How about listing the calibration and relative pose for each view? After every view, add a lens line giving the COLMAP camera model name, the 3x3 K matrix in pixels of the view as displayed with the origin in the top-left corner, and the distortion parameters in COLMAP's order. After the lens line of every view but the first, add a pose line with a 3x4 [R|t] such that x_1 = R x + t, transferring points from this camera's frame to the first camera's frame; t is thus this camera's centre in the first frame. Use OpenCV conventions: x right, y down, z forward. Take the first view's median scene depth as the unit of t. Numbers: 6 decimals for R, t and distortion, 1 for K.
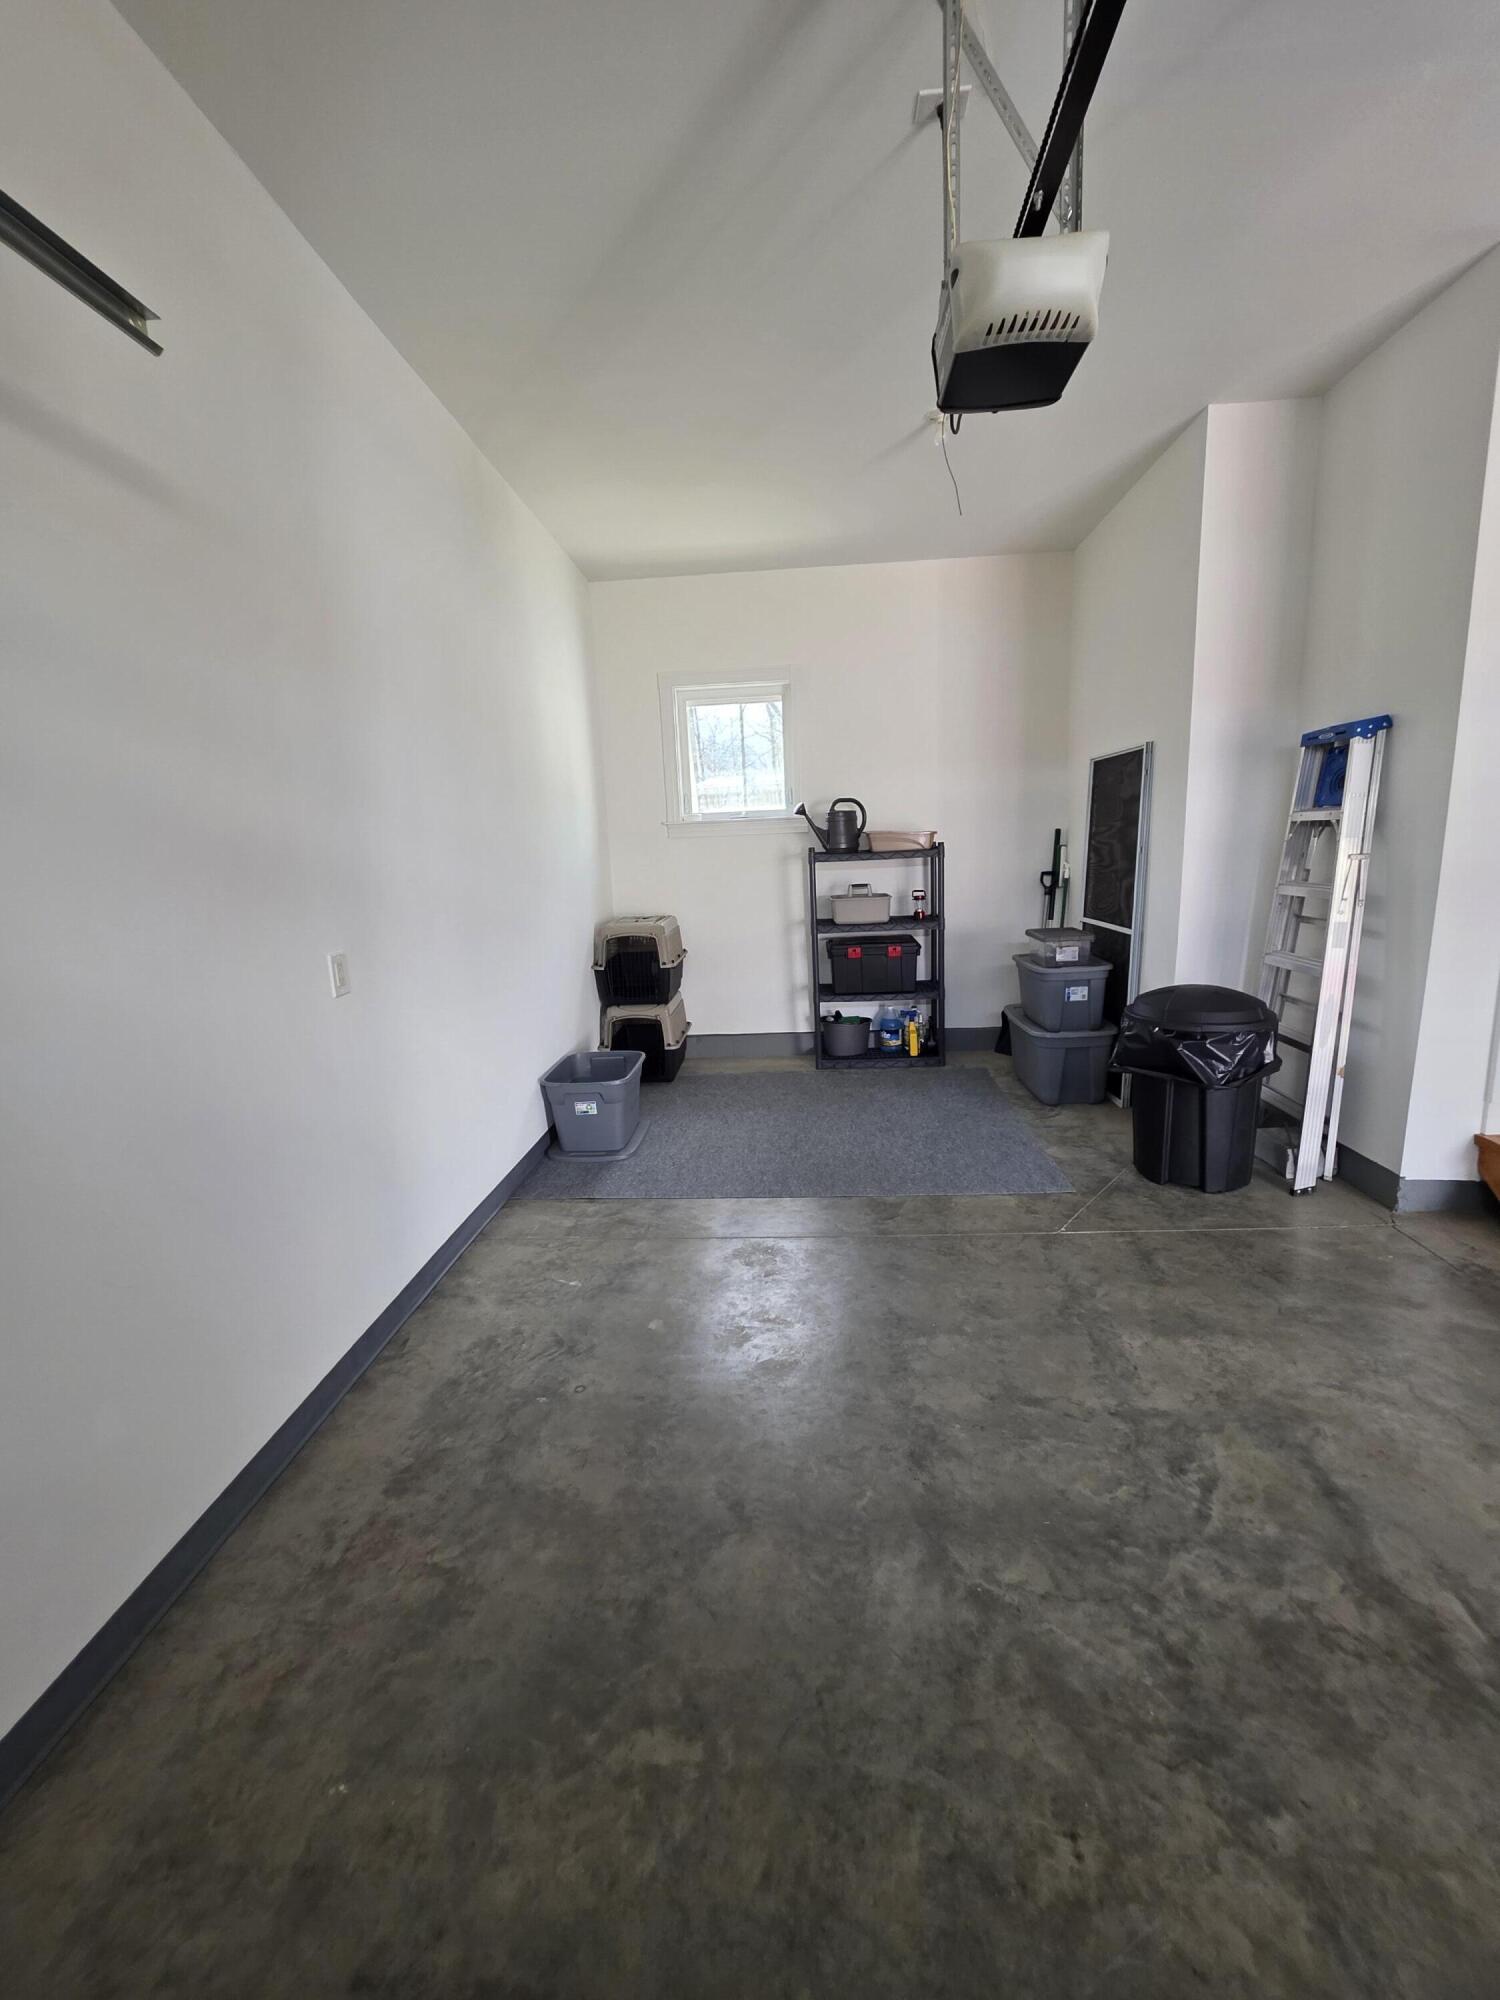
lens RADIAL K [[795.7, 0, 753.5], [0, 795.7, 1002.7], [0, 0, 1]] dist [-0.002628, -0.000095]
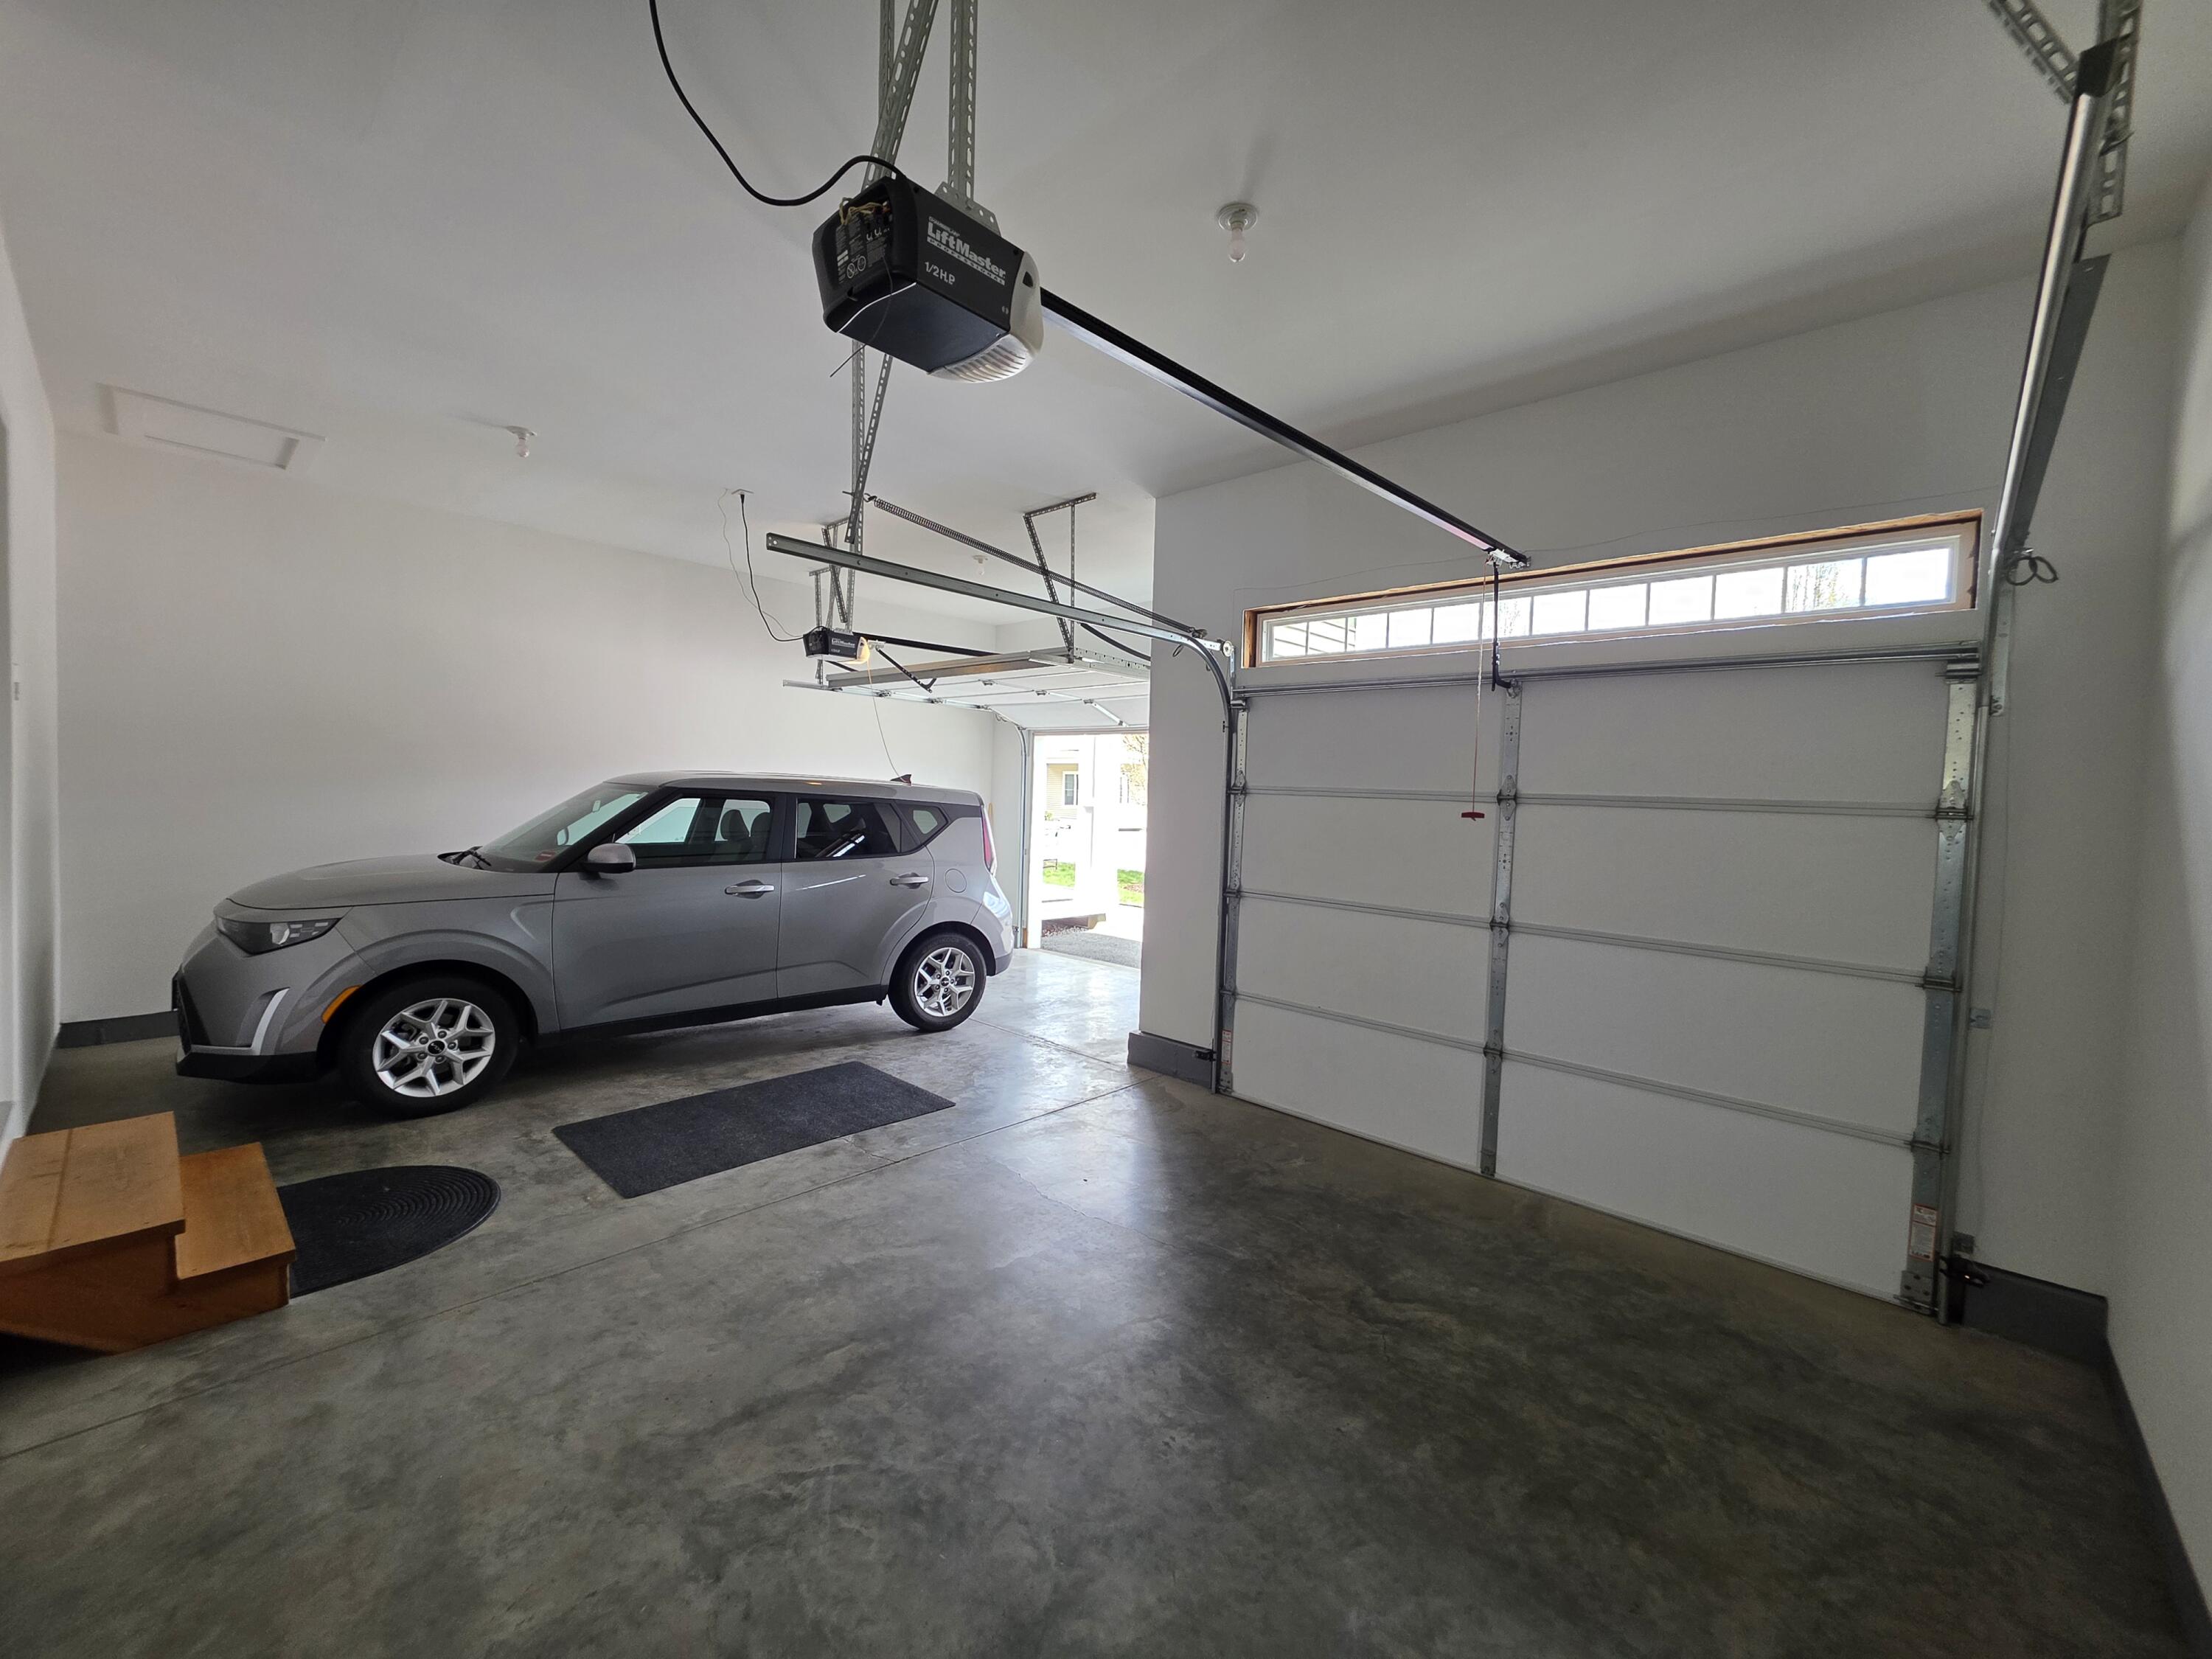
lens RADIAL K [[880.0, 0, 1108.5], [0, 880.0, 829.7], [0, 0, 1]] dist [-0.002628, -0.000095]
pose [[-0.778524, -0.016826, 0.627390, -0.396348], [0.119458, 0.977393, 0.174448, -0.315774], [-0.616142, 0.210758, -0.758914, 1.447237]]
